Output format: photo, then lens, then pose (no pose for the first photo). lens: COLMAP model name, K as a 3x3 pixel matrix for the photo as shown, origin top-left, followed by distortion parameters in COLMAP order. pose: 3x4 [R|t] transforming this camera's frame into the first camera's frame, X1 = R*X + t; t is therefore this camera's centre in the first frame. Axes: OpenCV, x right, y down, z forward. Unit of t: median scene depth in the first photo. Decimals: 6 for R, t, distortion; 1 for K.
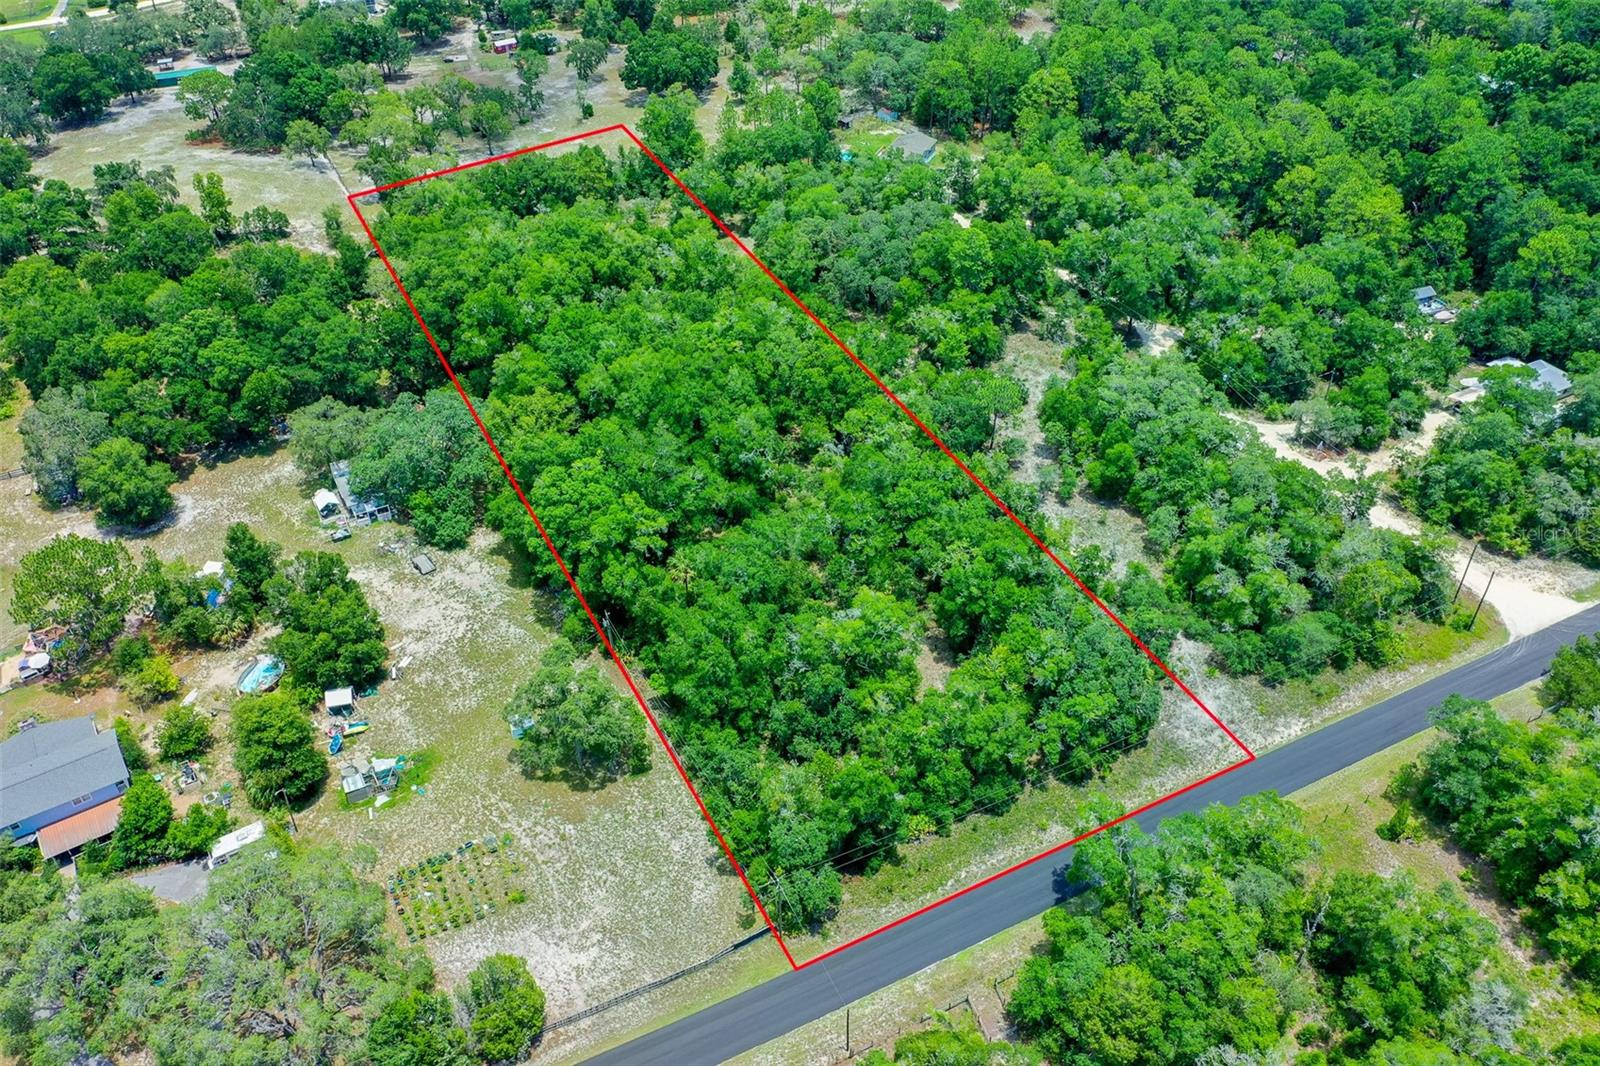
lens RADIAL K [[1262.9, 0, 799.1], [0, 1262.9, 523.4], [0, 0, 1]] dist [0.002306, -0.000213]
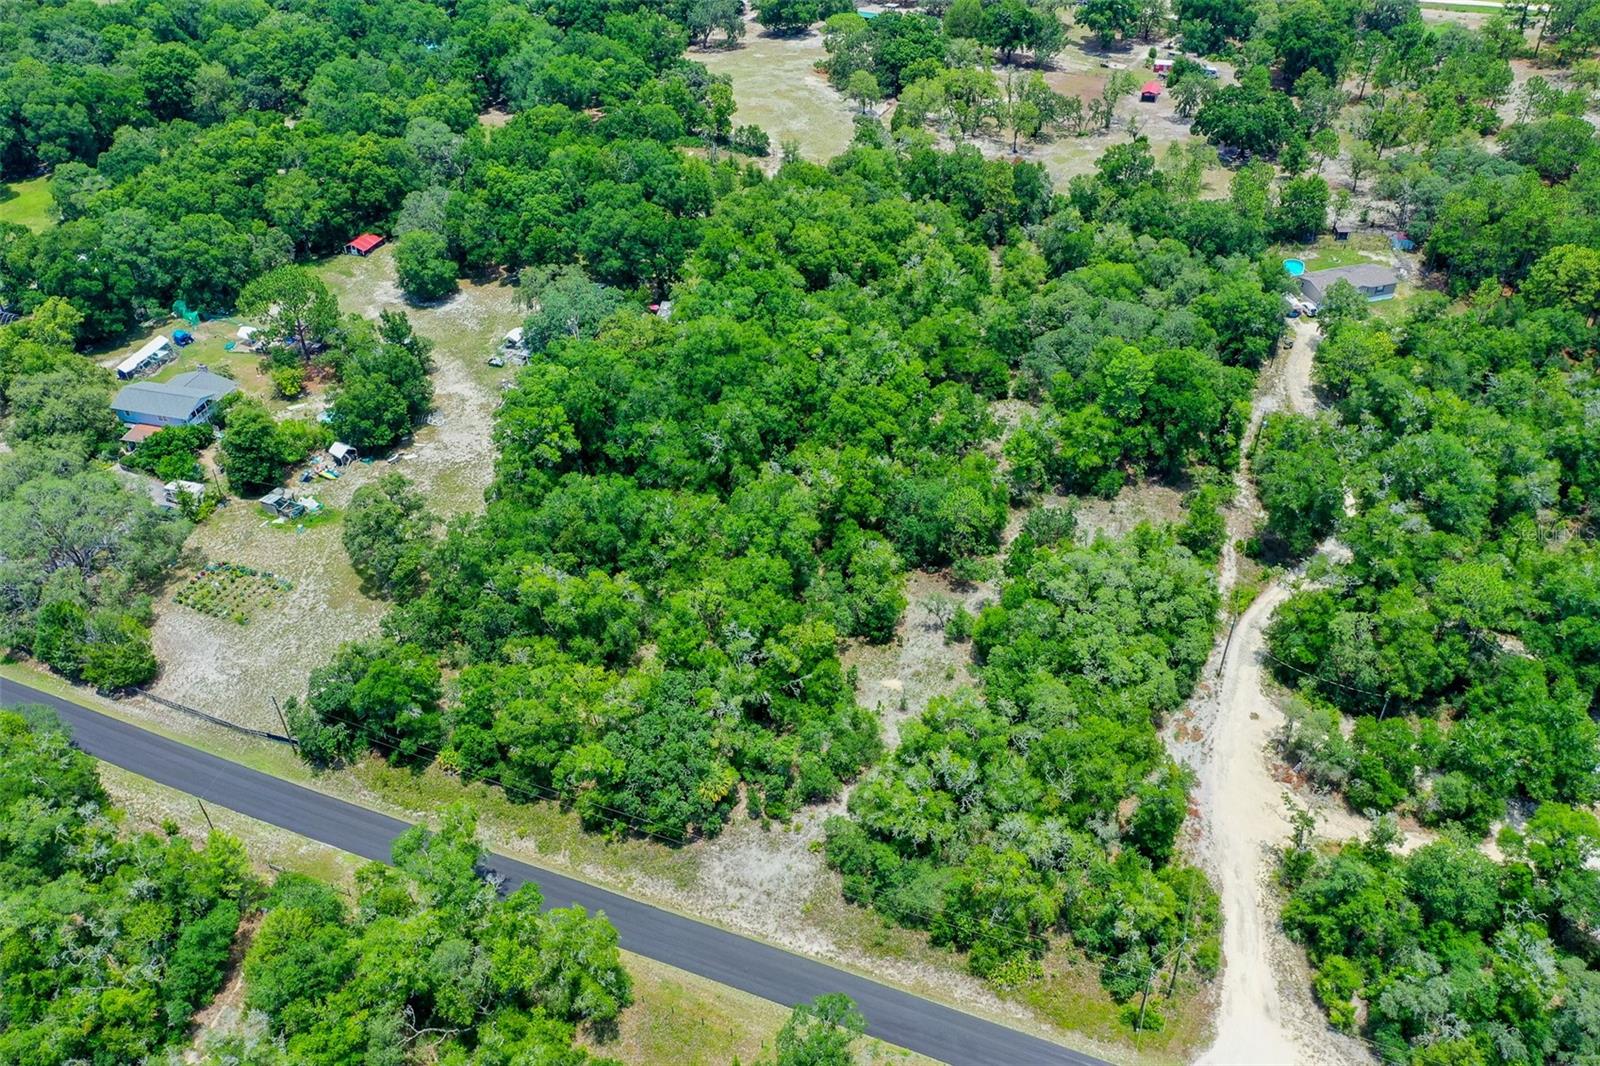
lens RADIAL K [[1262.9, 0, 799.1], [0, 1262.9, 523.4], [0, 0, 1]] dist [0.002306, -0.000213]
pose [[0.664370, 0.454987, -0.592958, 0.660854], [-0.455956, 0.875354, 0.160806, -0.193208], [0.592213, 0.163528, 0.789013, 0.232286]]
